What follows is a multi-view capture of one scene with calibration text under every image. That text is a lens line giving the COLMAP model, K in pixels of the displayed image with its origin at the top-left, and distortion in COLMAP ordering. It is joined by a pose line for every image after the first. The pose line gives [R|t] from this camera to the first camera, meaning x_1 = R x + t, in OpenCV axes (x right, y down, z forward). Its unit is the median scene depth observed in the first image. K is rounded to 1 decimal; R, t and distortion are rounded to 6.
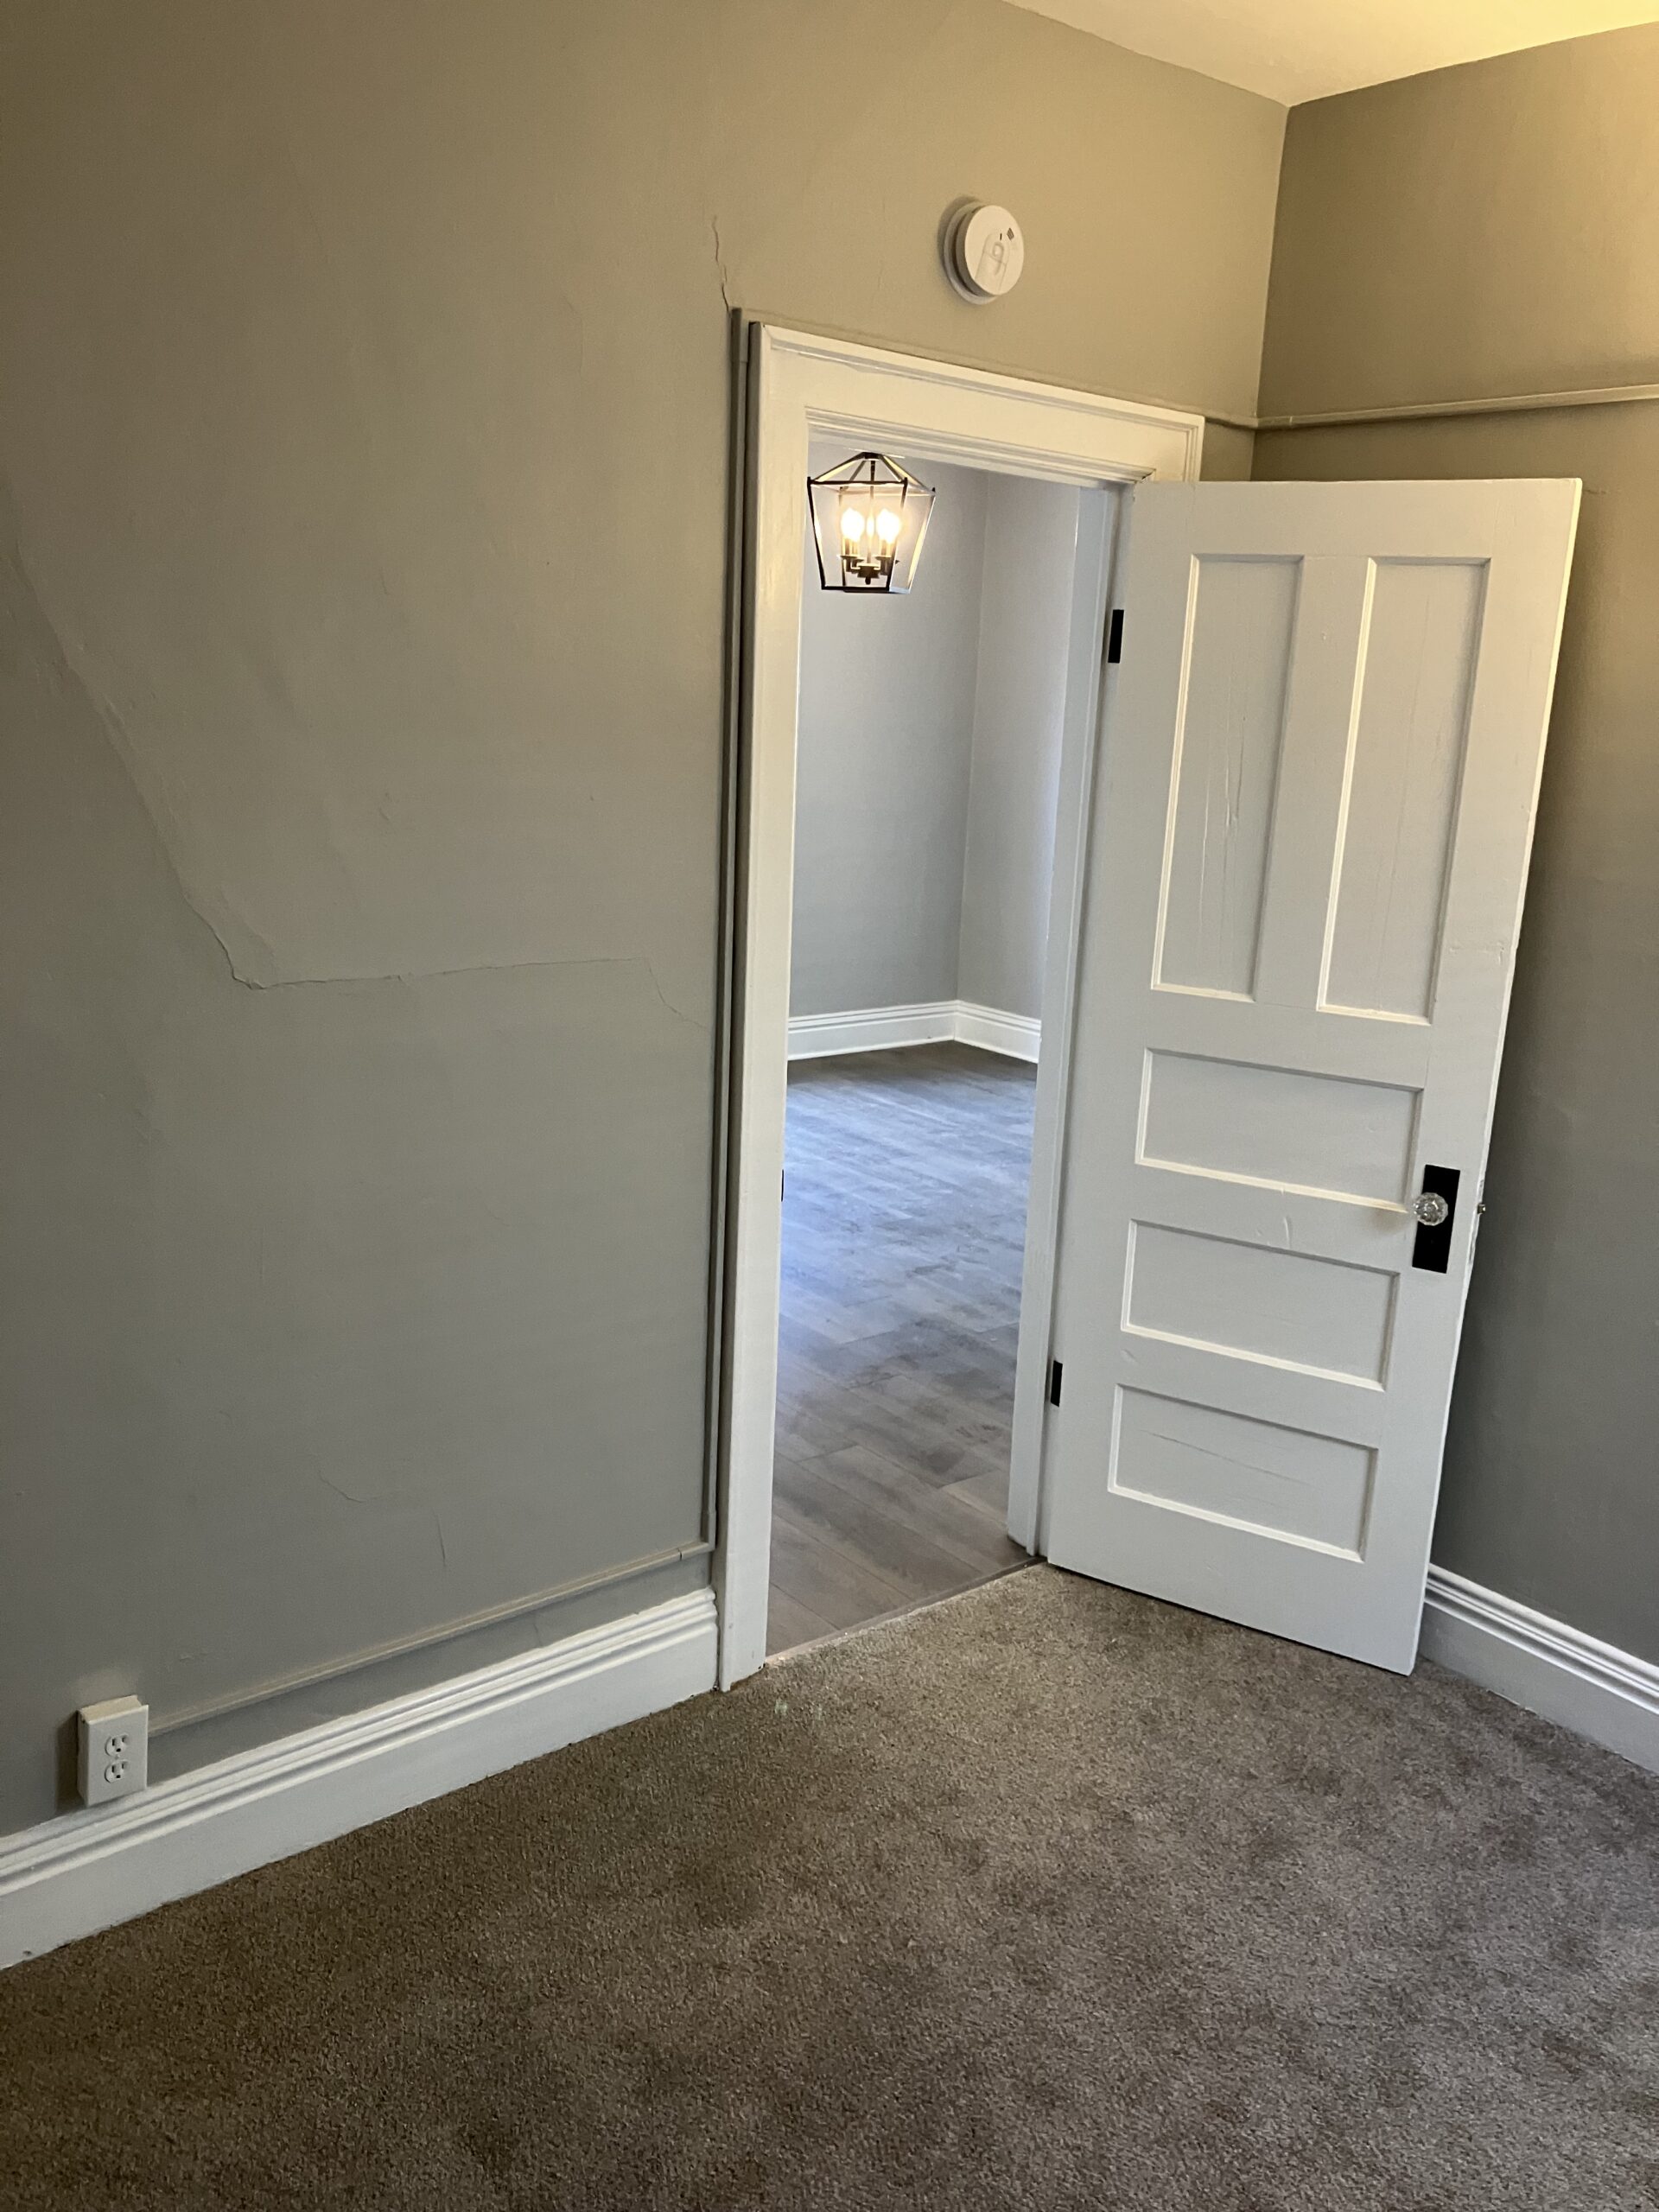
lens RADIAL K [[1801.7, 0, 830.6], [0, 1801.7, 1104.7], [0, 0, 1]] dist [0.009323, -0.019080]
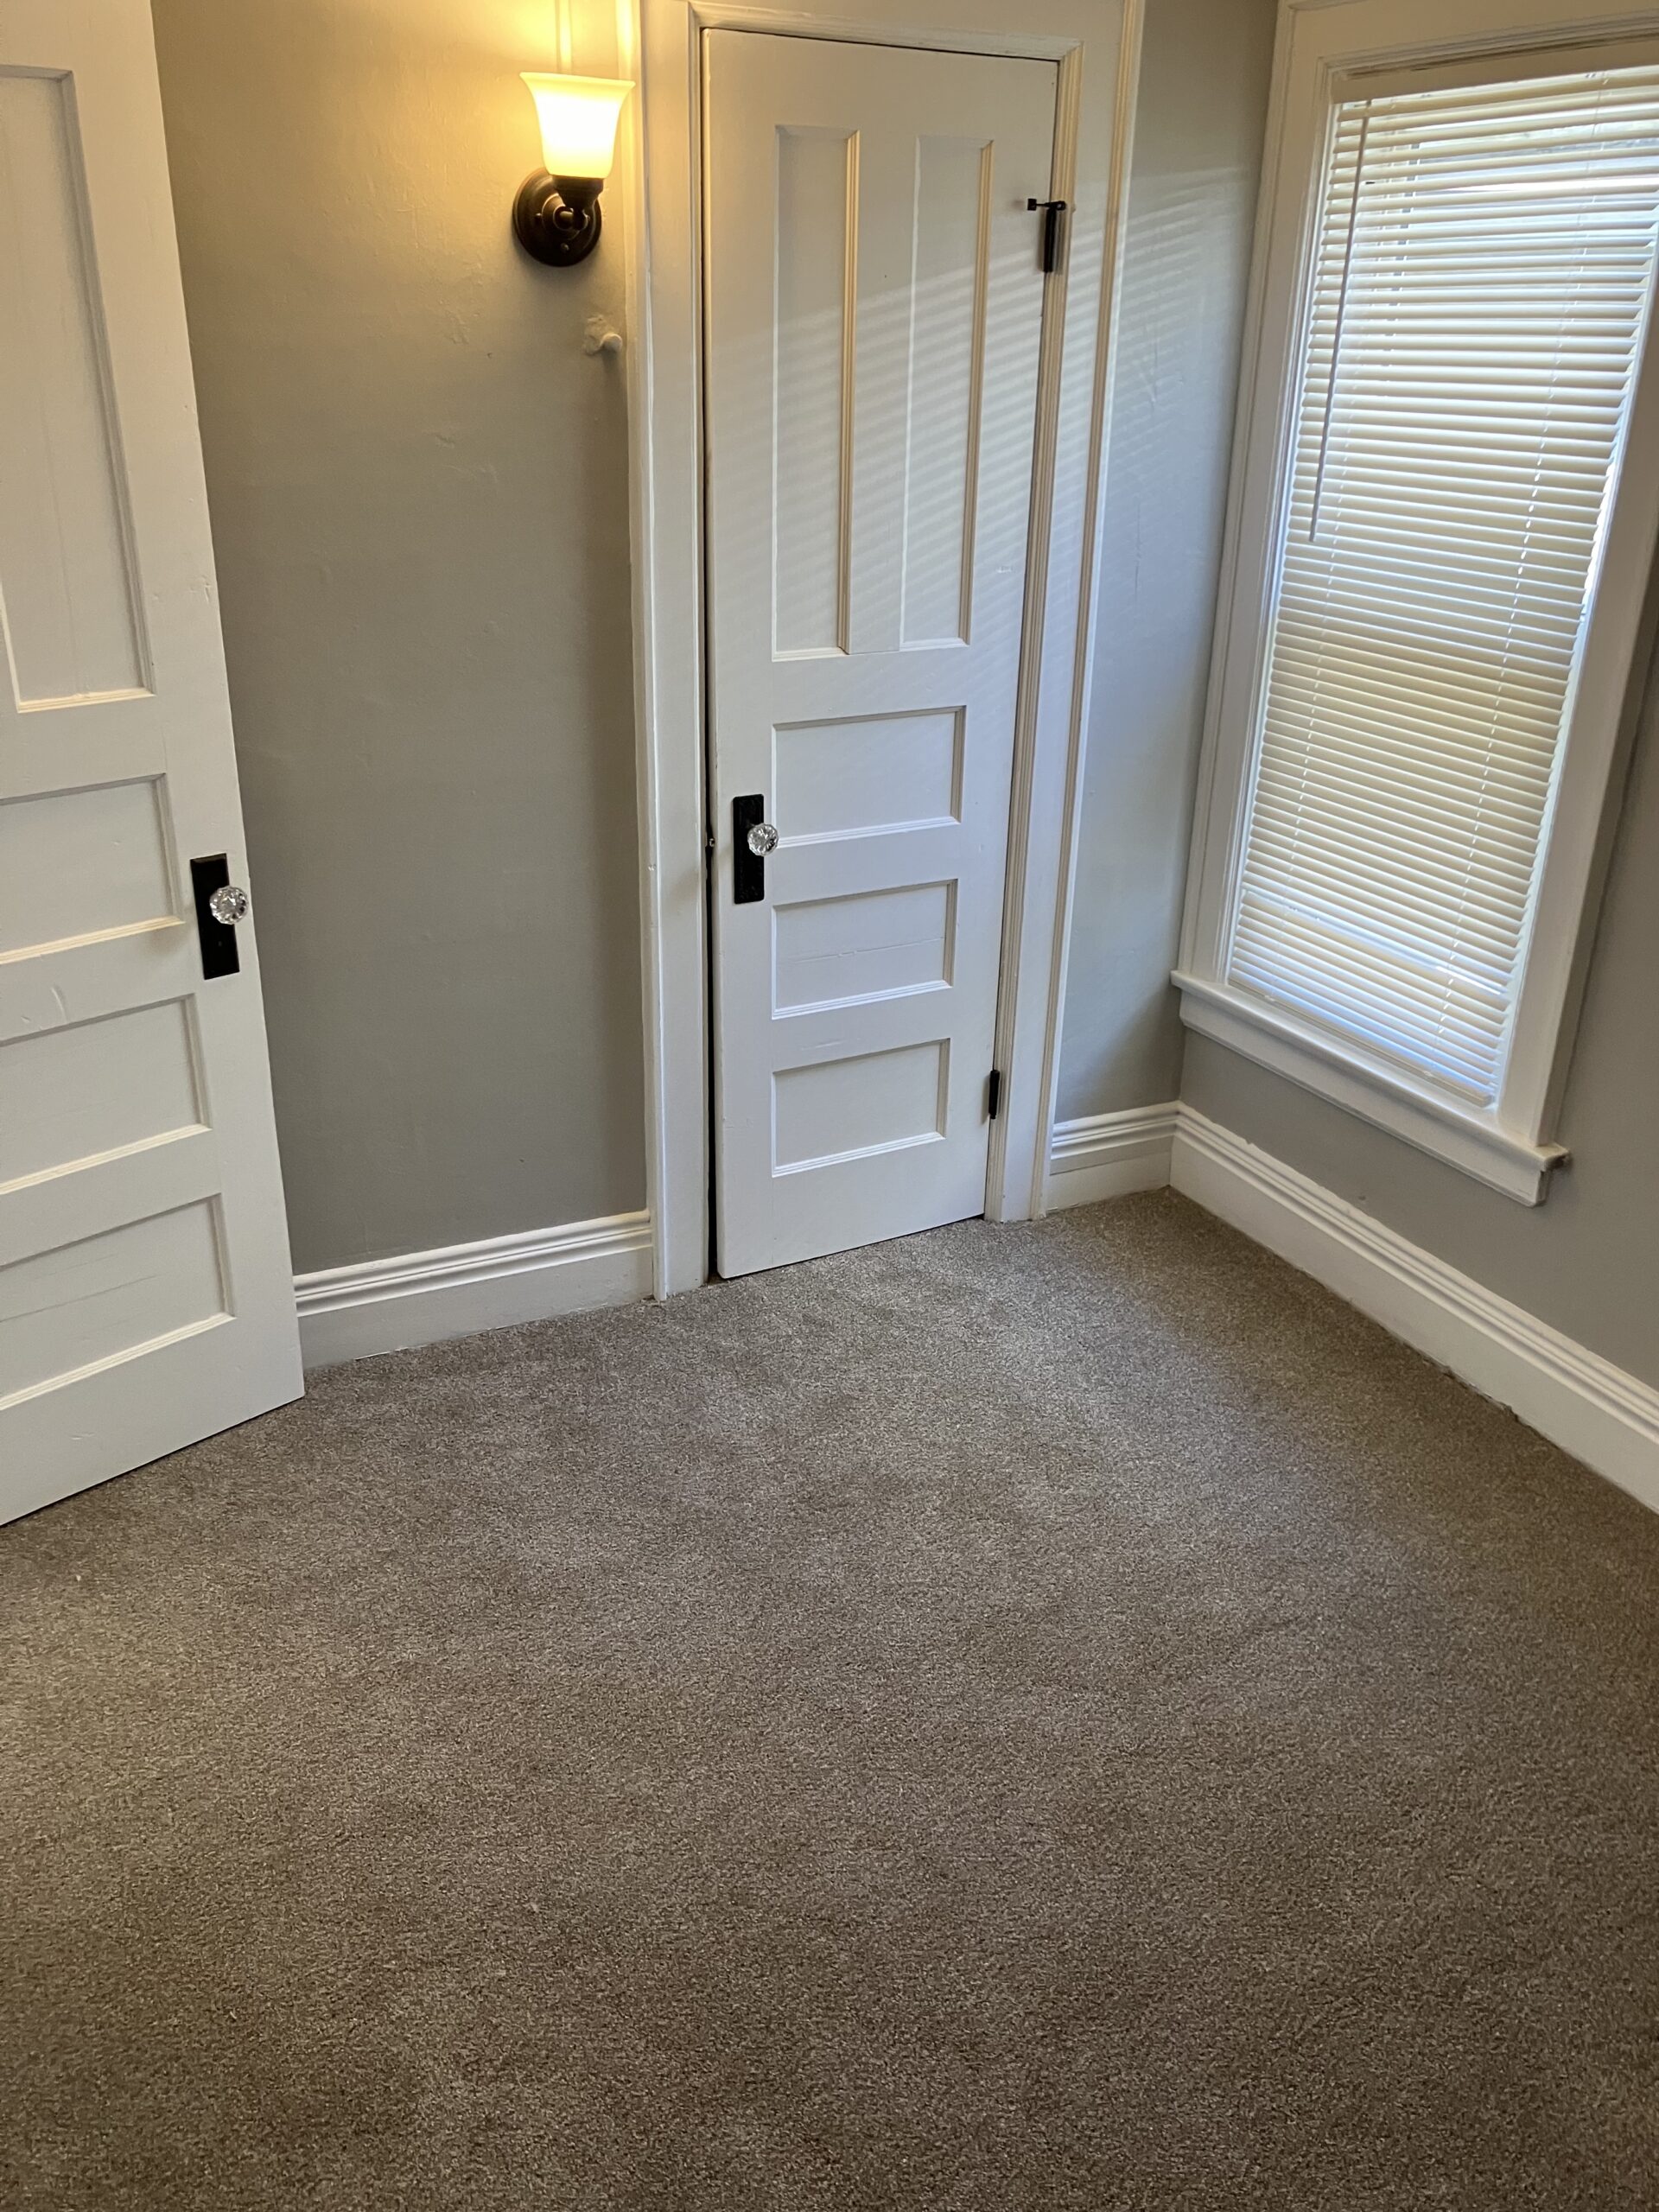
lens RADIAL K [[1801.7, 0, 832.1], [0, 1801.7, 1114.0], [0, 0, 1]] dist [0.009323, -0.019080]
pose [[0.211503, -0.421406, 0.881864, -0.393128], [0.216163, 0.900100, 0.378276, -0.111684], [-0.953174, 0.110619, 0.281466, 0.471248]]
